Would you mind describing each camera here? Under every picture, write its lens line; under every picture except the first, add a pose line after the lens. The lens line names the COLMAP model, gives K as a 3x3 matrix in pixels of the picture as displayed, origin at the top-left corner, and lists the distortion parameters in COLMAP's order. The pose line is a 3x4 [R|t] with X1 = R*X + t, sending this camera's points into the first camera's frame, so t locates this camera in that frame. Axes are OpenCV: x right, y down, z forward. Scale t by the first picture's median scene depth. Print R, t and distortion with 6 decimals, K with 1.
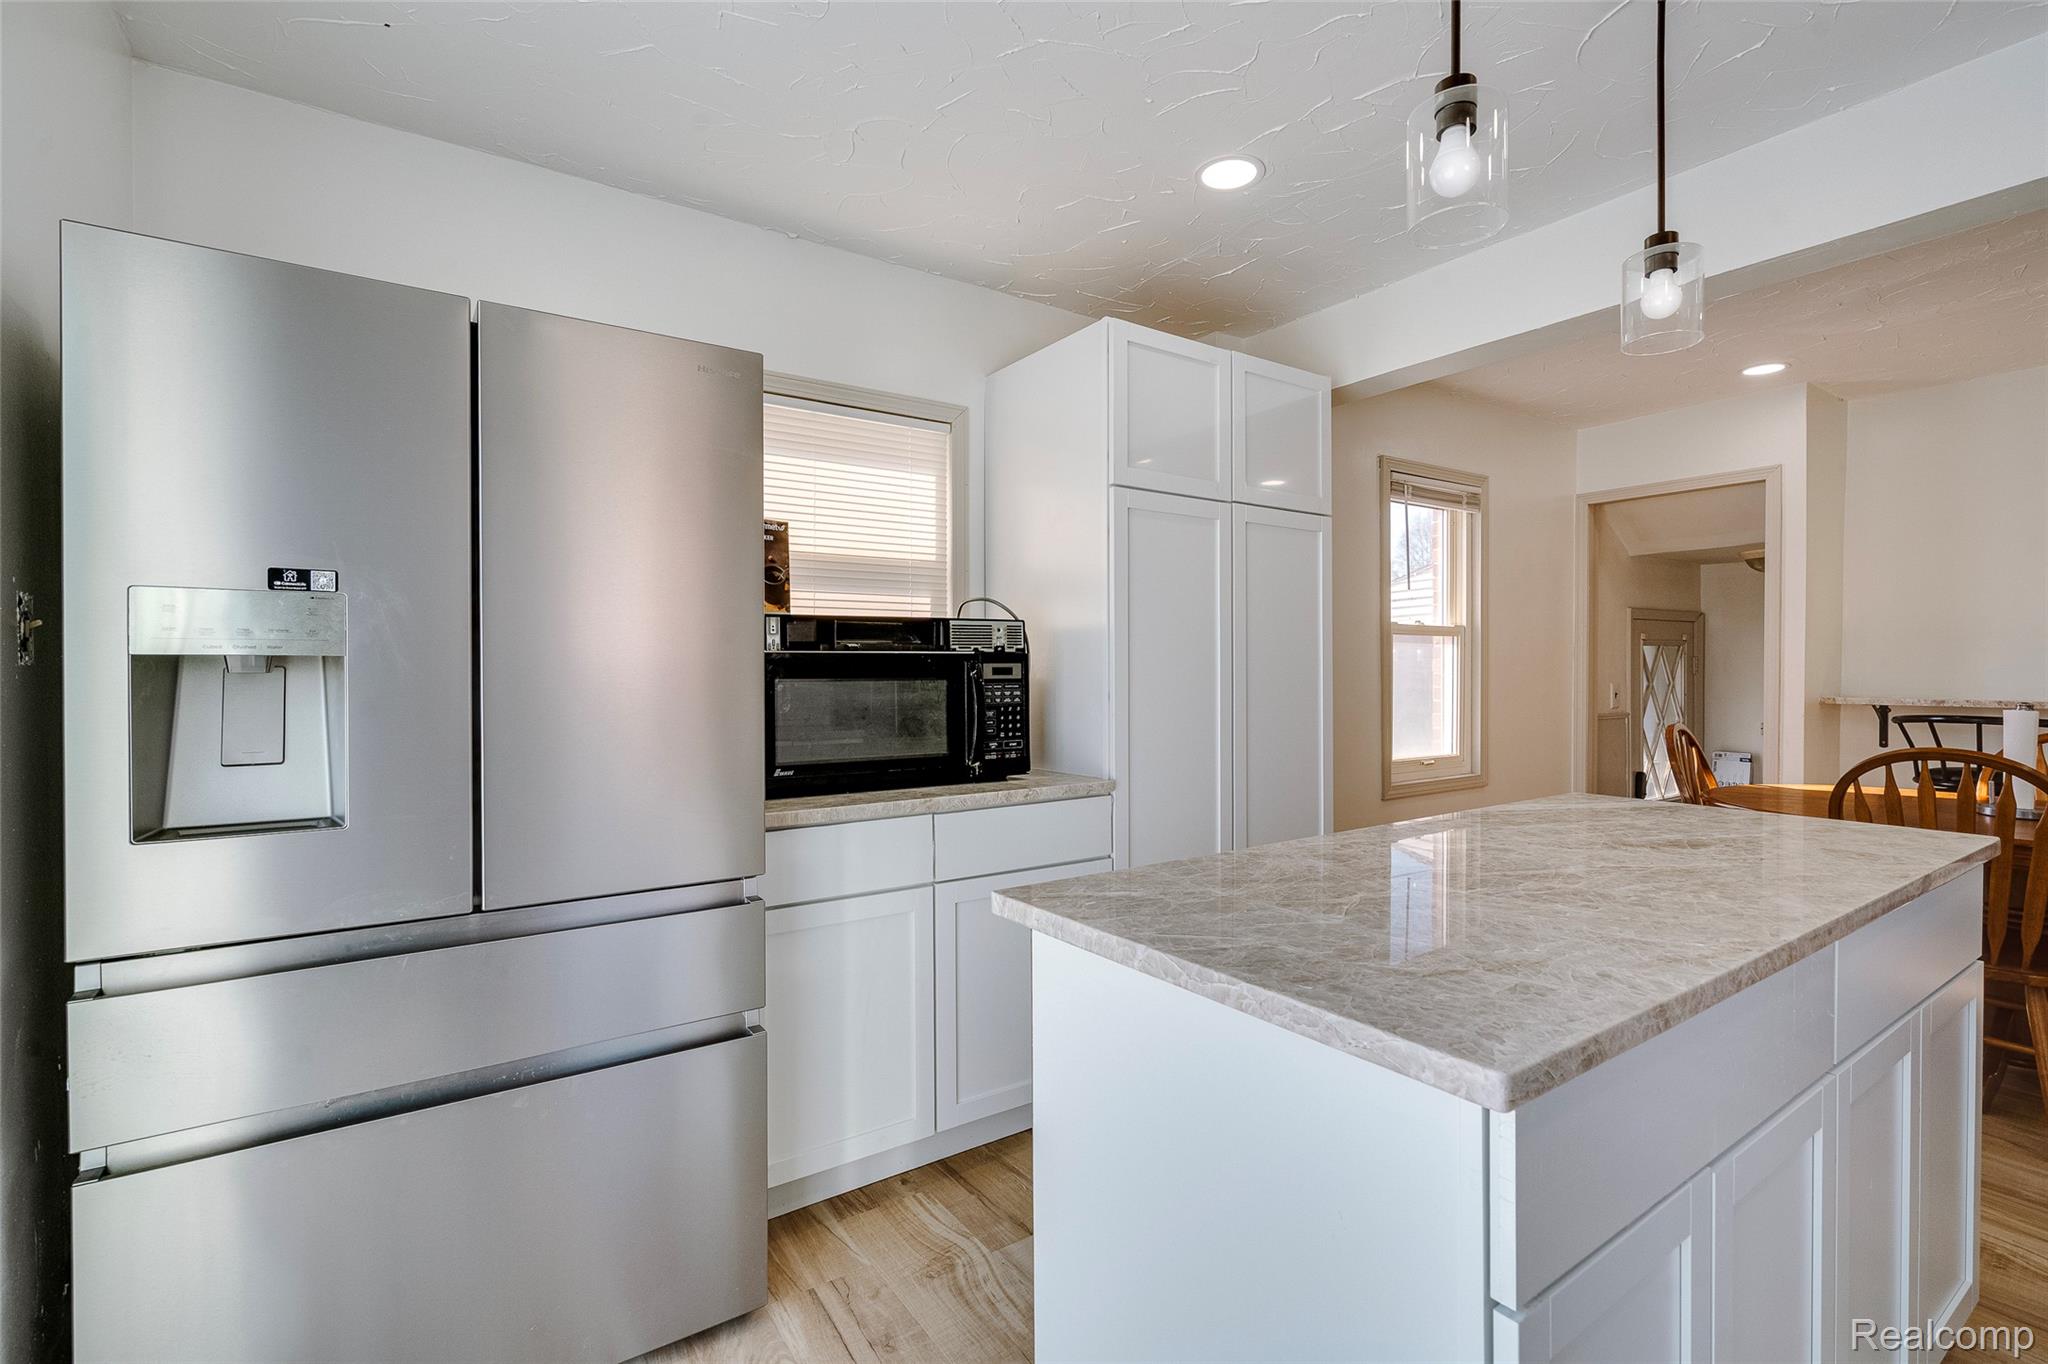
lens RADIAL K [[944.0, 0, 1008.2], [0, 944.0, 671.6], [0, 0, 1]] dist [-0.007341, 0.003157]
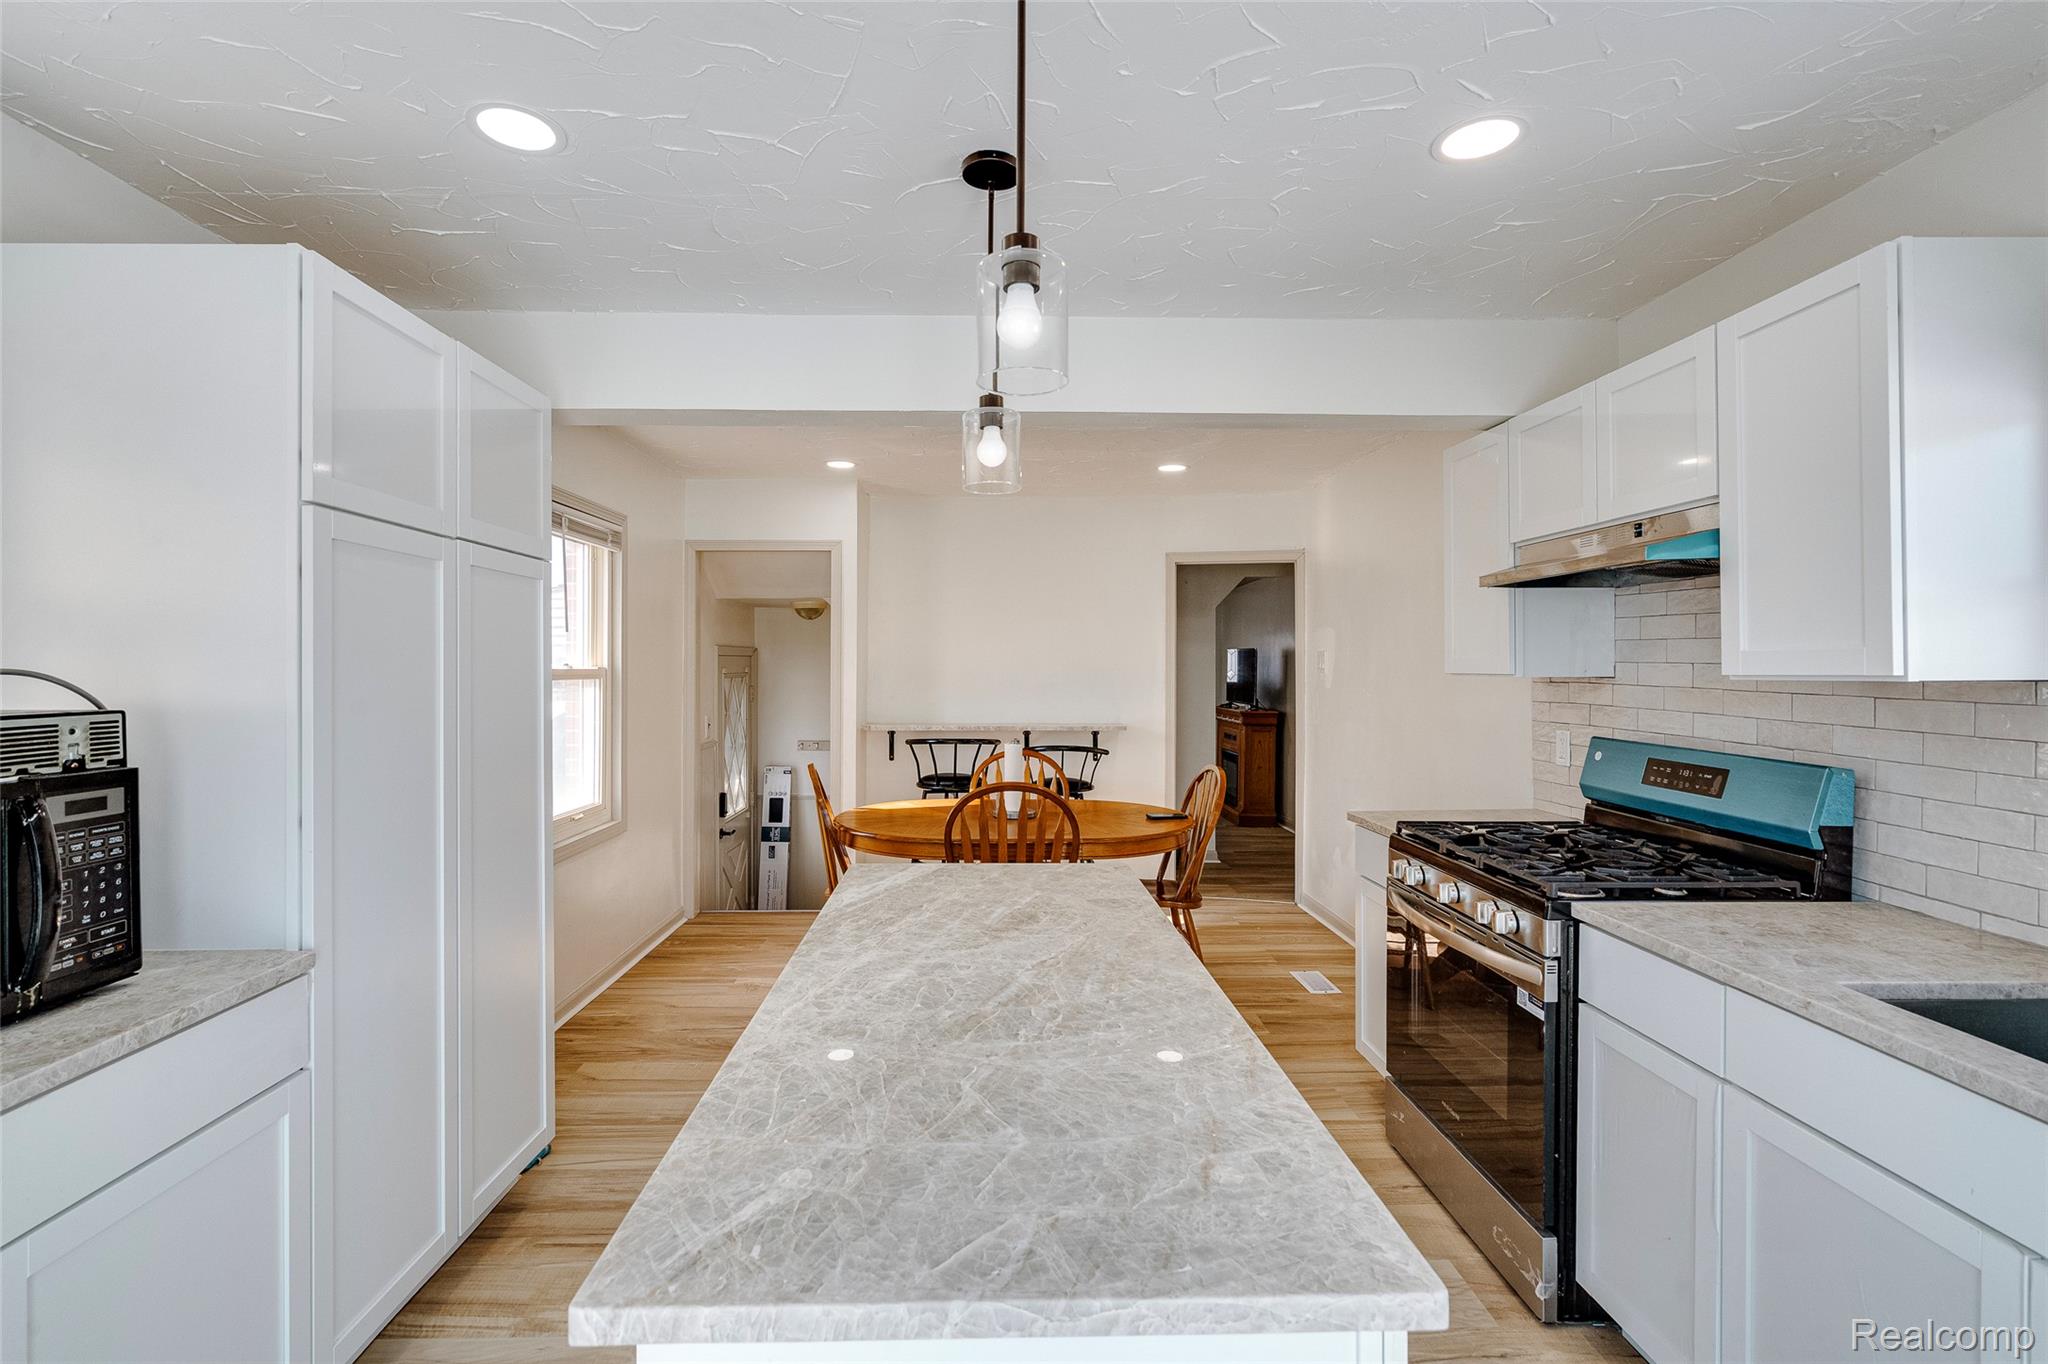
lens RADIAL K [[944.0, 0, 1019.6], [0, 944.0, 667.3], [0, 0, 1]] dist [-0.007341, 0.003157]
pose [[0.533611, 0.003493, 0.845723, -0.181798], [0.000057, 0.999991, -0.004167, -0.079993], [-0.845730, 0.002271, 0.533607, 0.229276]]
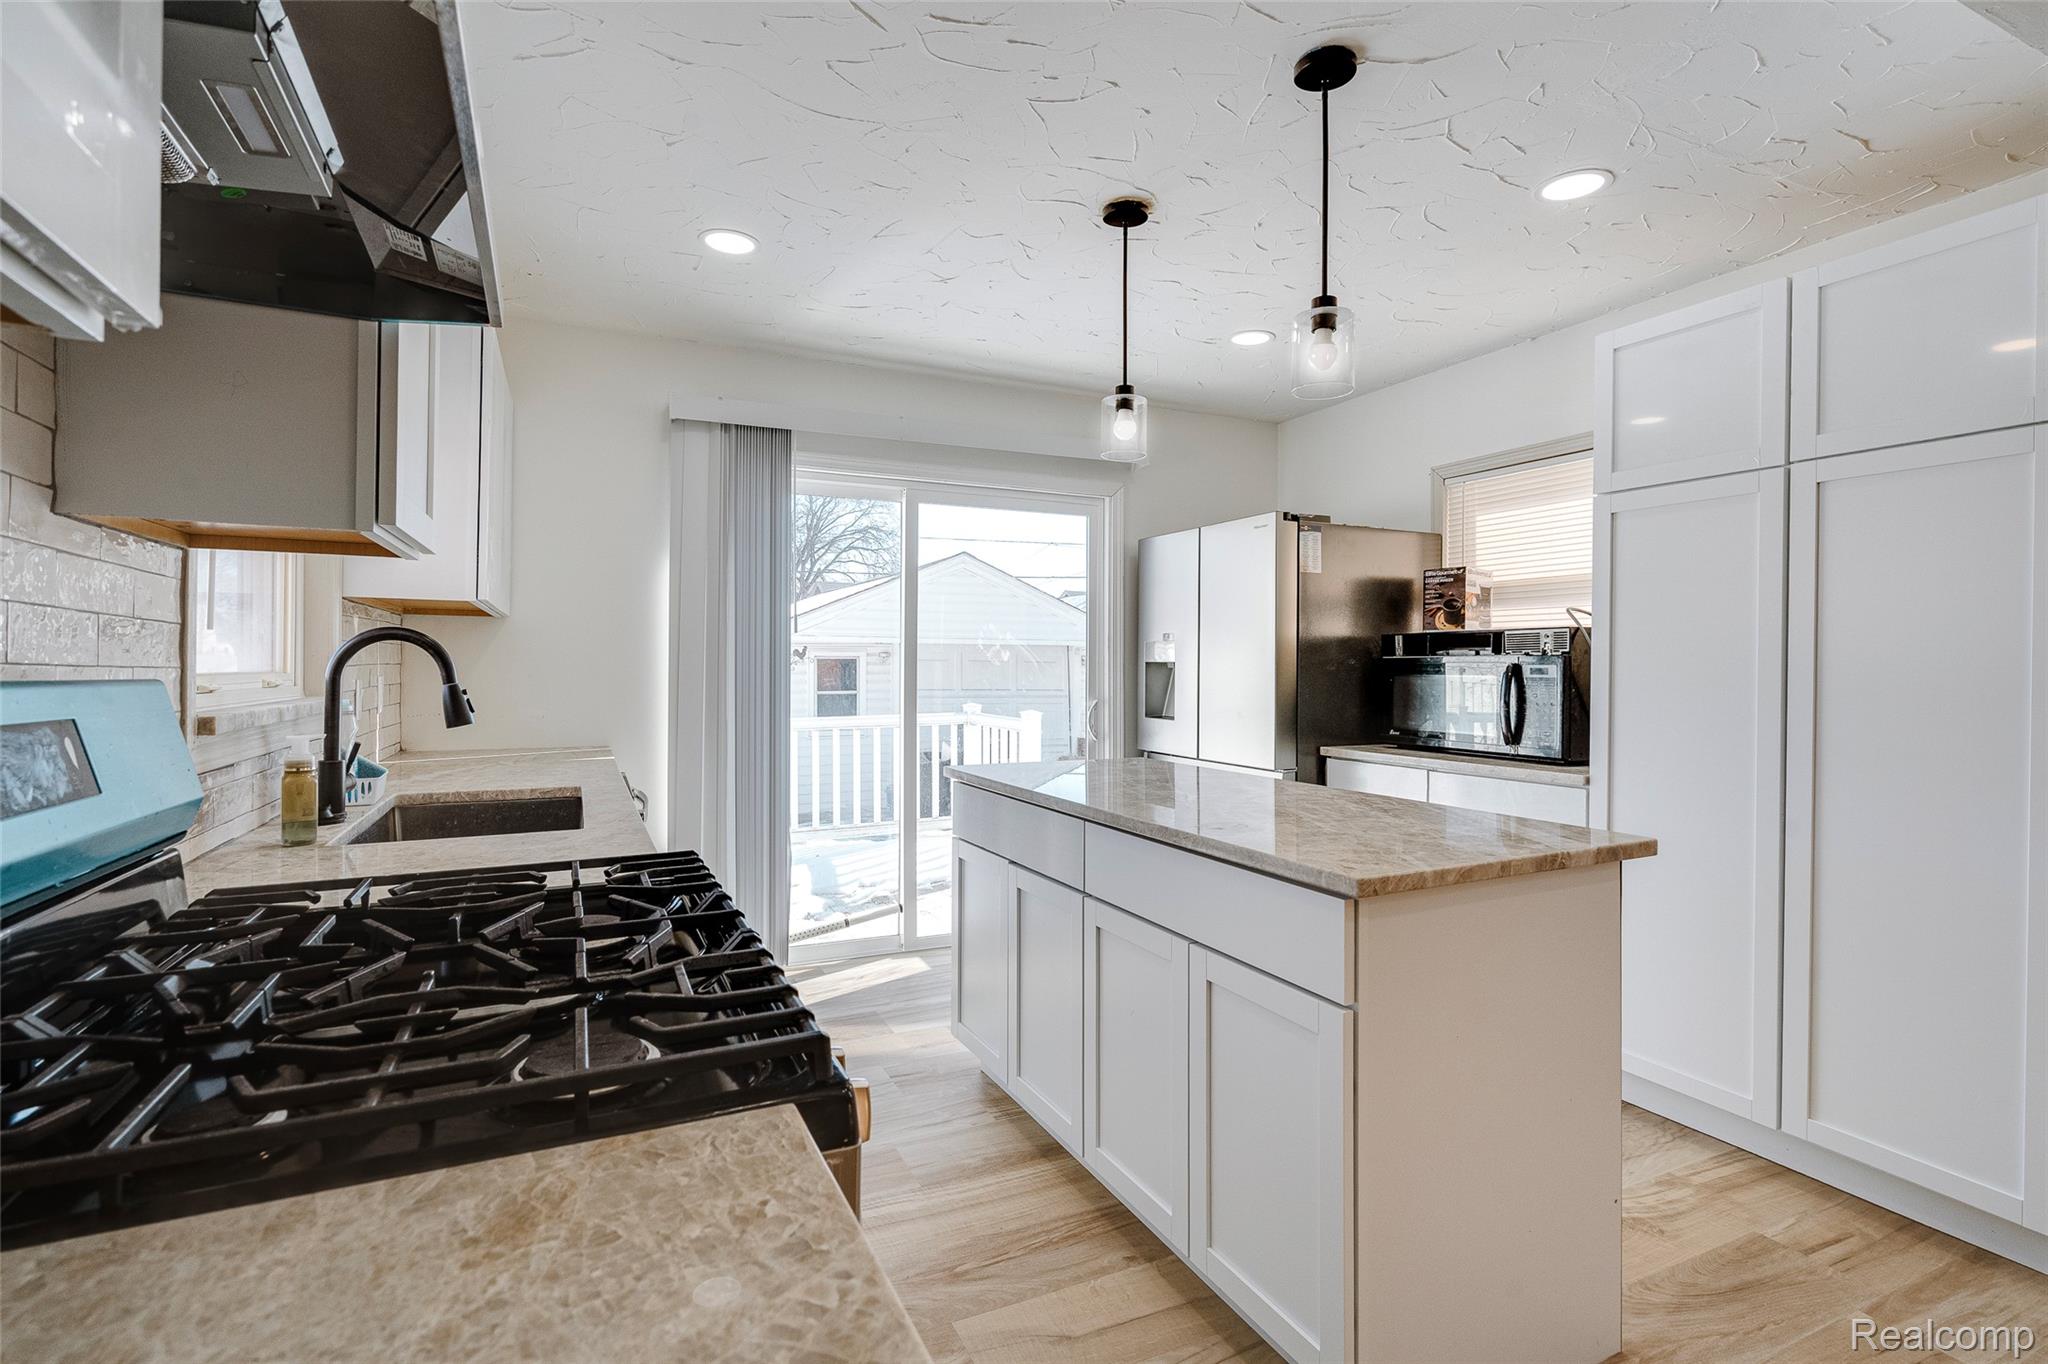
lens RADIAL K [[944.0, 0, 995.3], [0, 944.0, 667.7], [0, 0, 1]] dist [-0.007341, 0.003157]
pose [[-0.183642, 0.010677, -0.982935, 1.278188], [-0.002735, 0.999932, 0.011373, -0.016448], [0.982989, 0.004777, -0.183600, 0.539929]]
